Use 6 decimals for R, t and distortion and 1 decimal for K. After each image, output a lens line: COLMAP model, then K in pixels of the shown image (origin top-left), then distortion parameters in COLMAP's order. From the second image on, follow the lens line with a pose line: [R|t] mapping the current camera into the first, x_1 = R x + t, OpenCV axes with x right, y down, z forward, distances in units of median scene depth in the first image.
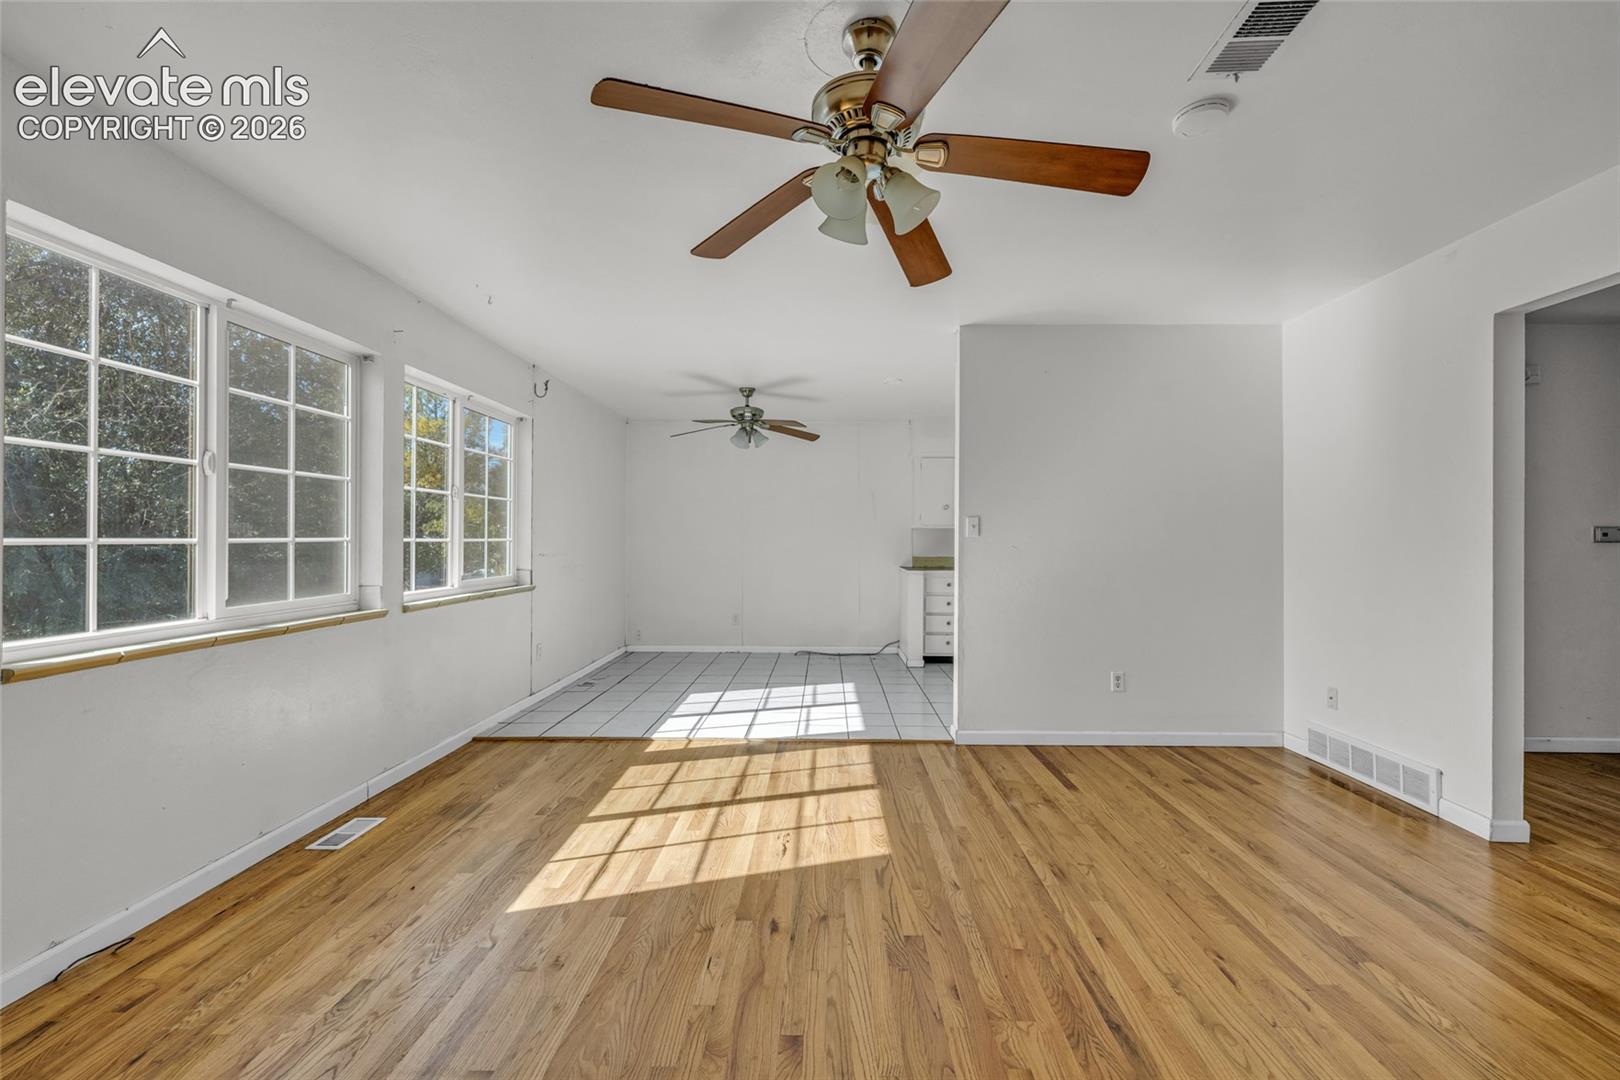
lens RADIAL K [[681.7, 0, 813.4], [0, 681.7, 539.1], [0, 0, 1]] dist [-0.010241, -0.000618]
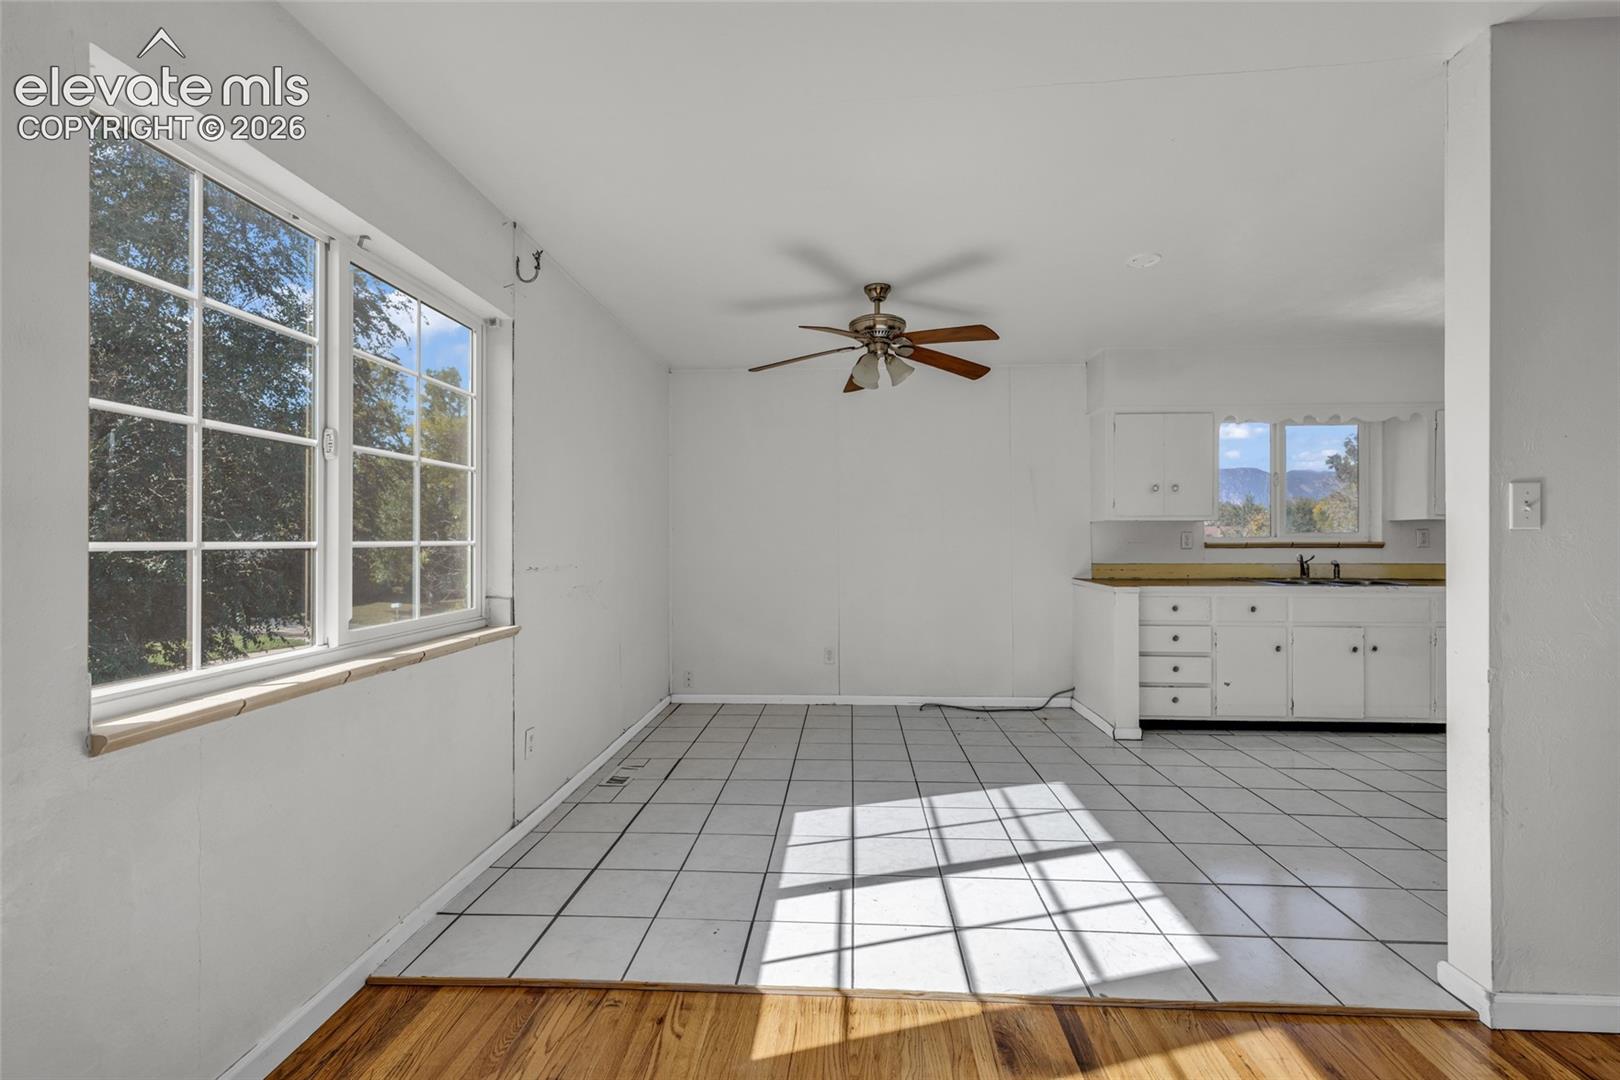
lens RADIAL K [[681.7, 0, 813.4], [0, 681.7, 539.1], [0, 0, 1]] dist [-0.010241, -0.000618]
pose [[0.999301, -0.006288, -0.036854, -0.201901], [0.006283, 0.999980, -0.000271, 0.000573], [0.036855, 0.000039, 0.999321, 0.613354]]
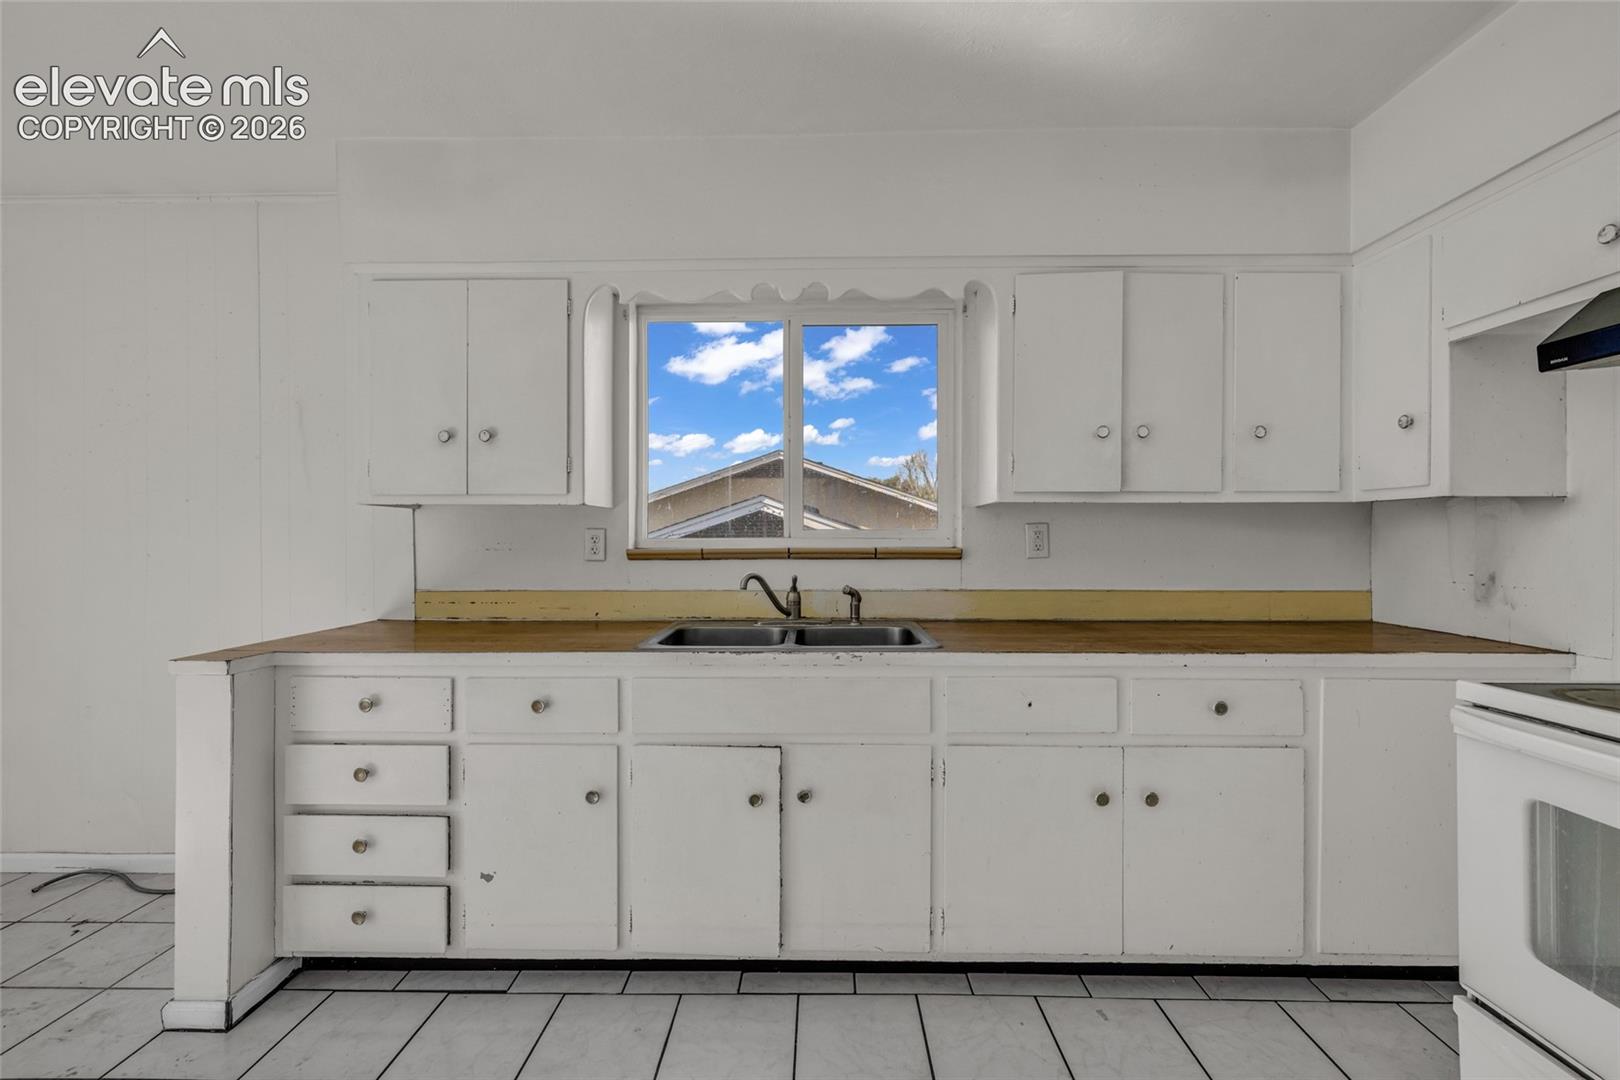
lens RADIAL K [[681.7, 0, 813.4], [0, 681.7, 539.1], [0, 0, 1]] dist [-0.010241, -0.000618]
pose [[0.999886, -0.006342, 0.013682, 0.661078], [0.006299, 0.999975, 0.003200, 0.000672], [-0.013702, -0.003113, 0.999901, 1.259703]]
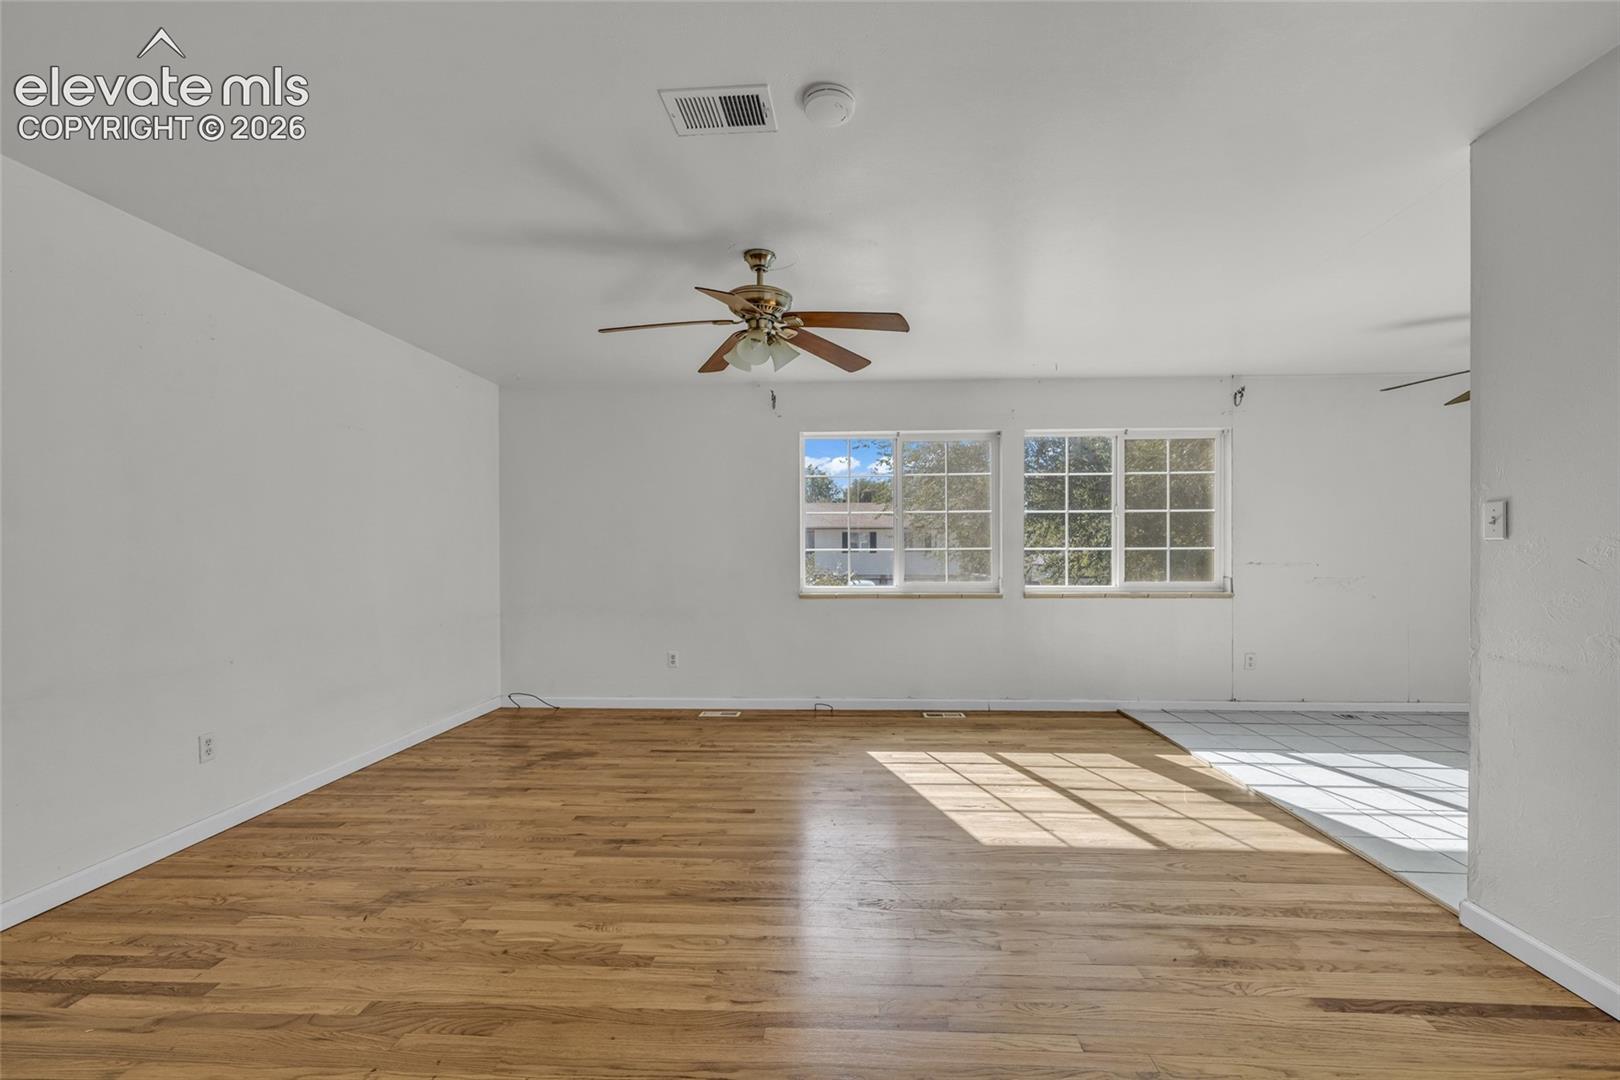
lens RADIAL K [[681.7, 0, 813.4], [0, 681.7, 539.1], [0, 0, 1]] dist [-0.010241, -0.000618]
pose [[-0.027467, -0.015564, -0.999502, 0.819129], [0.004691, 0.999866, -0.015698, 0.001405], [0.999612, -0.005120, -0.027390, 0.531588]]
